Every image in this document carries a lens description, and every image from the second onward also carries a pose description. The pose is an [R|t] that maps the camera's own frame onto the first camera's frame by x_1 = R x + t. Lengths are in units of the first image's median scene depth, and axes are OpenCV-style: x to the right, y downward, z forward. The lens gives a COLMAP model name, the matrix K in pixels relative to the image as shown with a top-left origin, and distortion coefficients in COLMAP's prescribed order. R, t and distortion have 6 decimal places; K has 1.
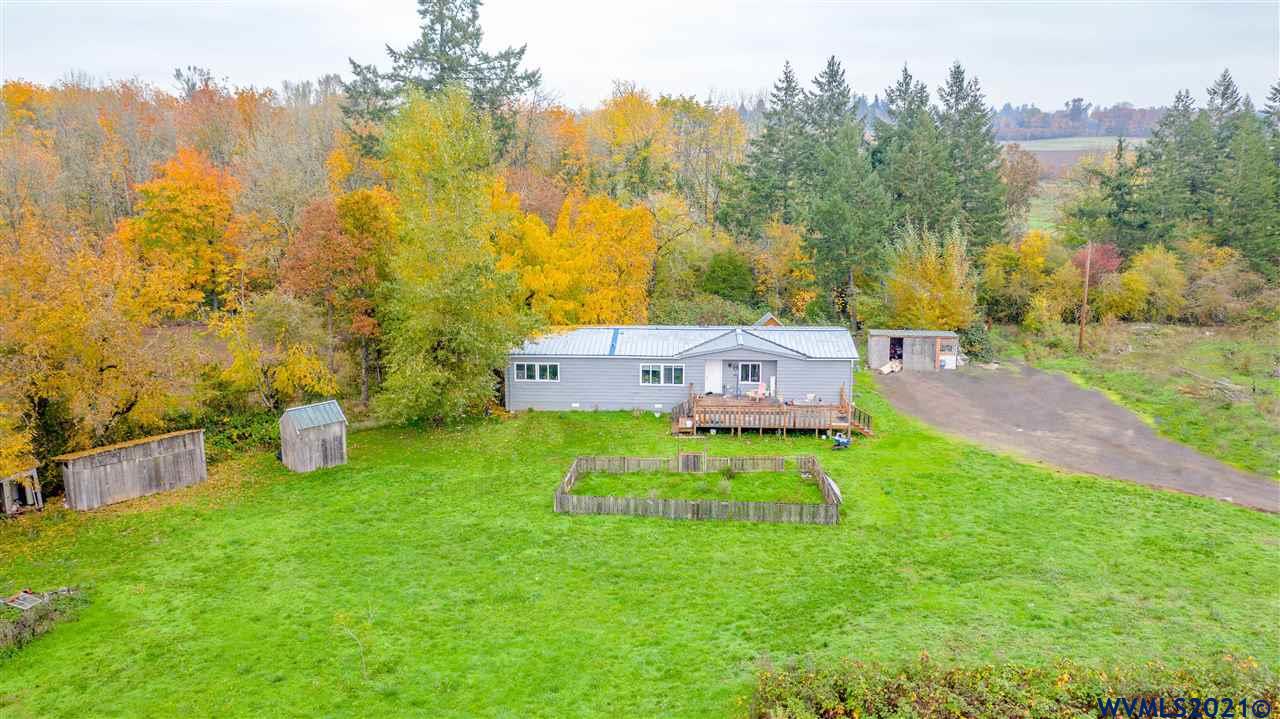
lens RADIAL K [[931.0, 0, 640.0], [0, 931.0, 359.5], [0, 0, 1]] dist [-0.032849, -0.000075]
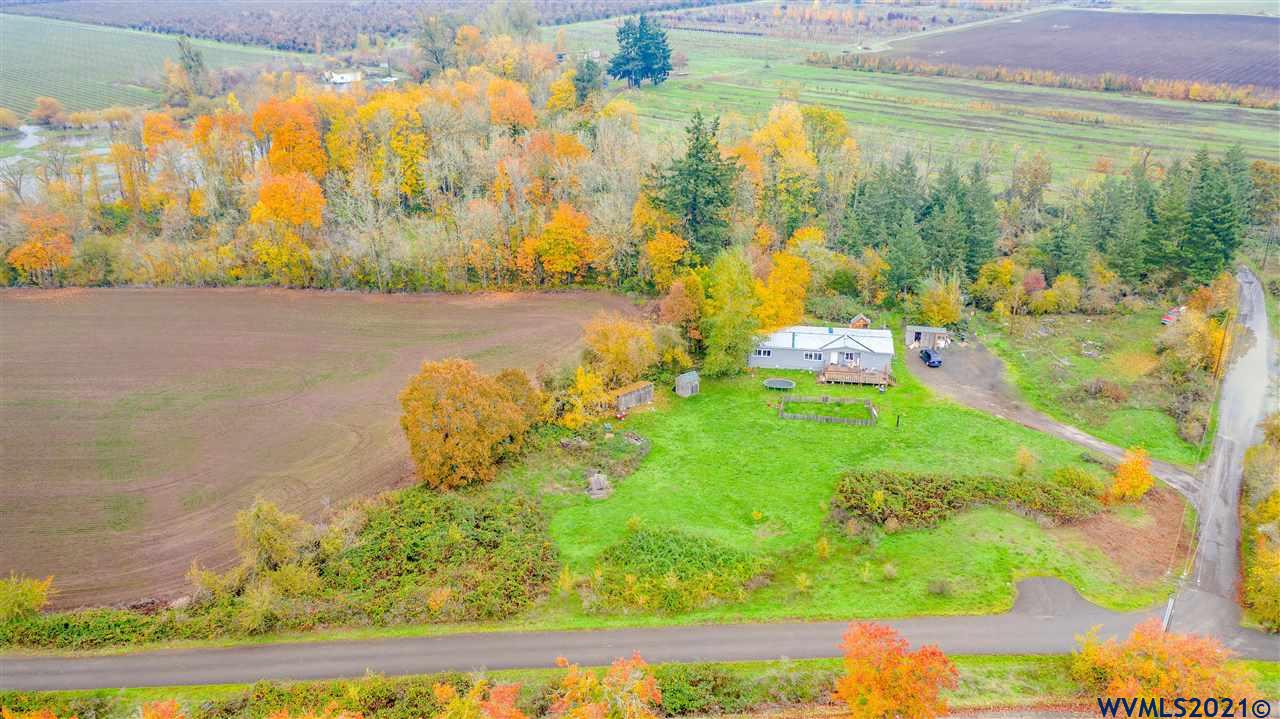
lens RADIAL K [[1012.2, 0, 640.0], [0, 1012.2, 359.5], [0, 0, 1]] dist [0.001603, 0.001140]
pose [[0.995157, 0.033822, -0.092302, -0.188373], [-0.013604, 0.977298, 0.211430, -0.545292], [0.097357, -0.209150, 0.973025, -1.691408]]
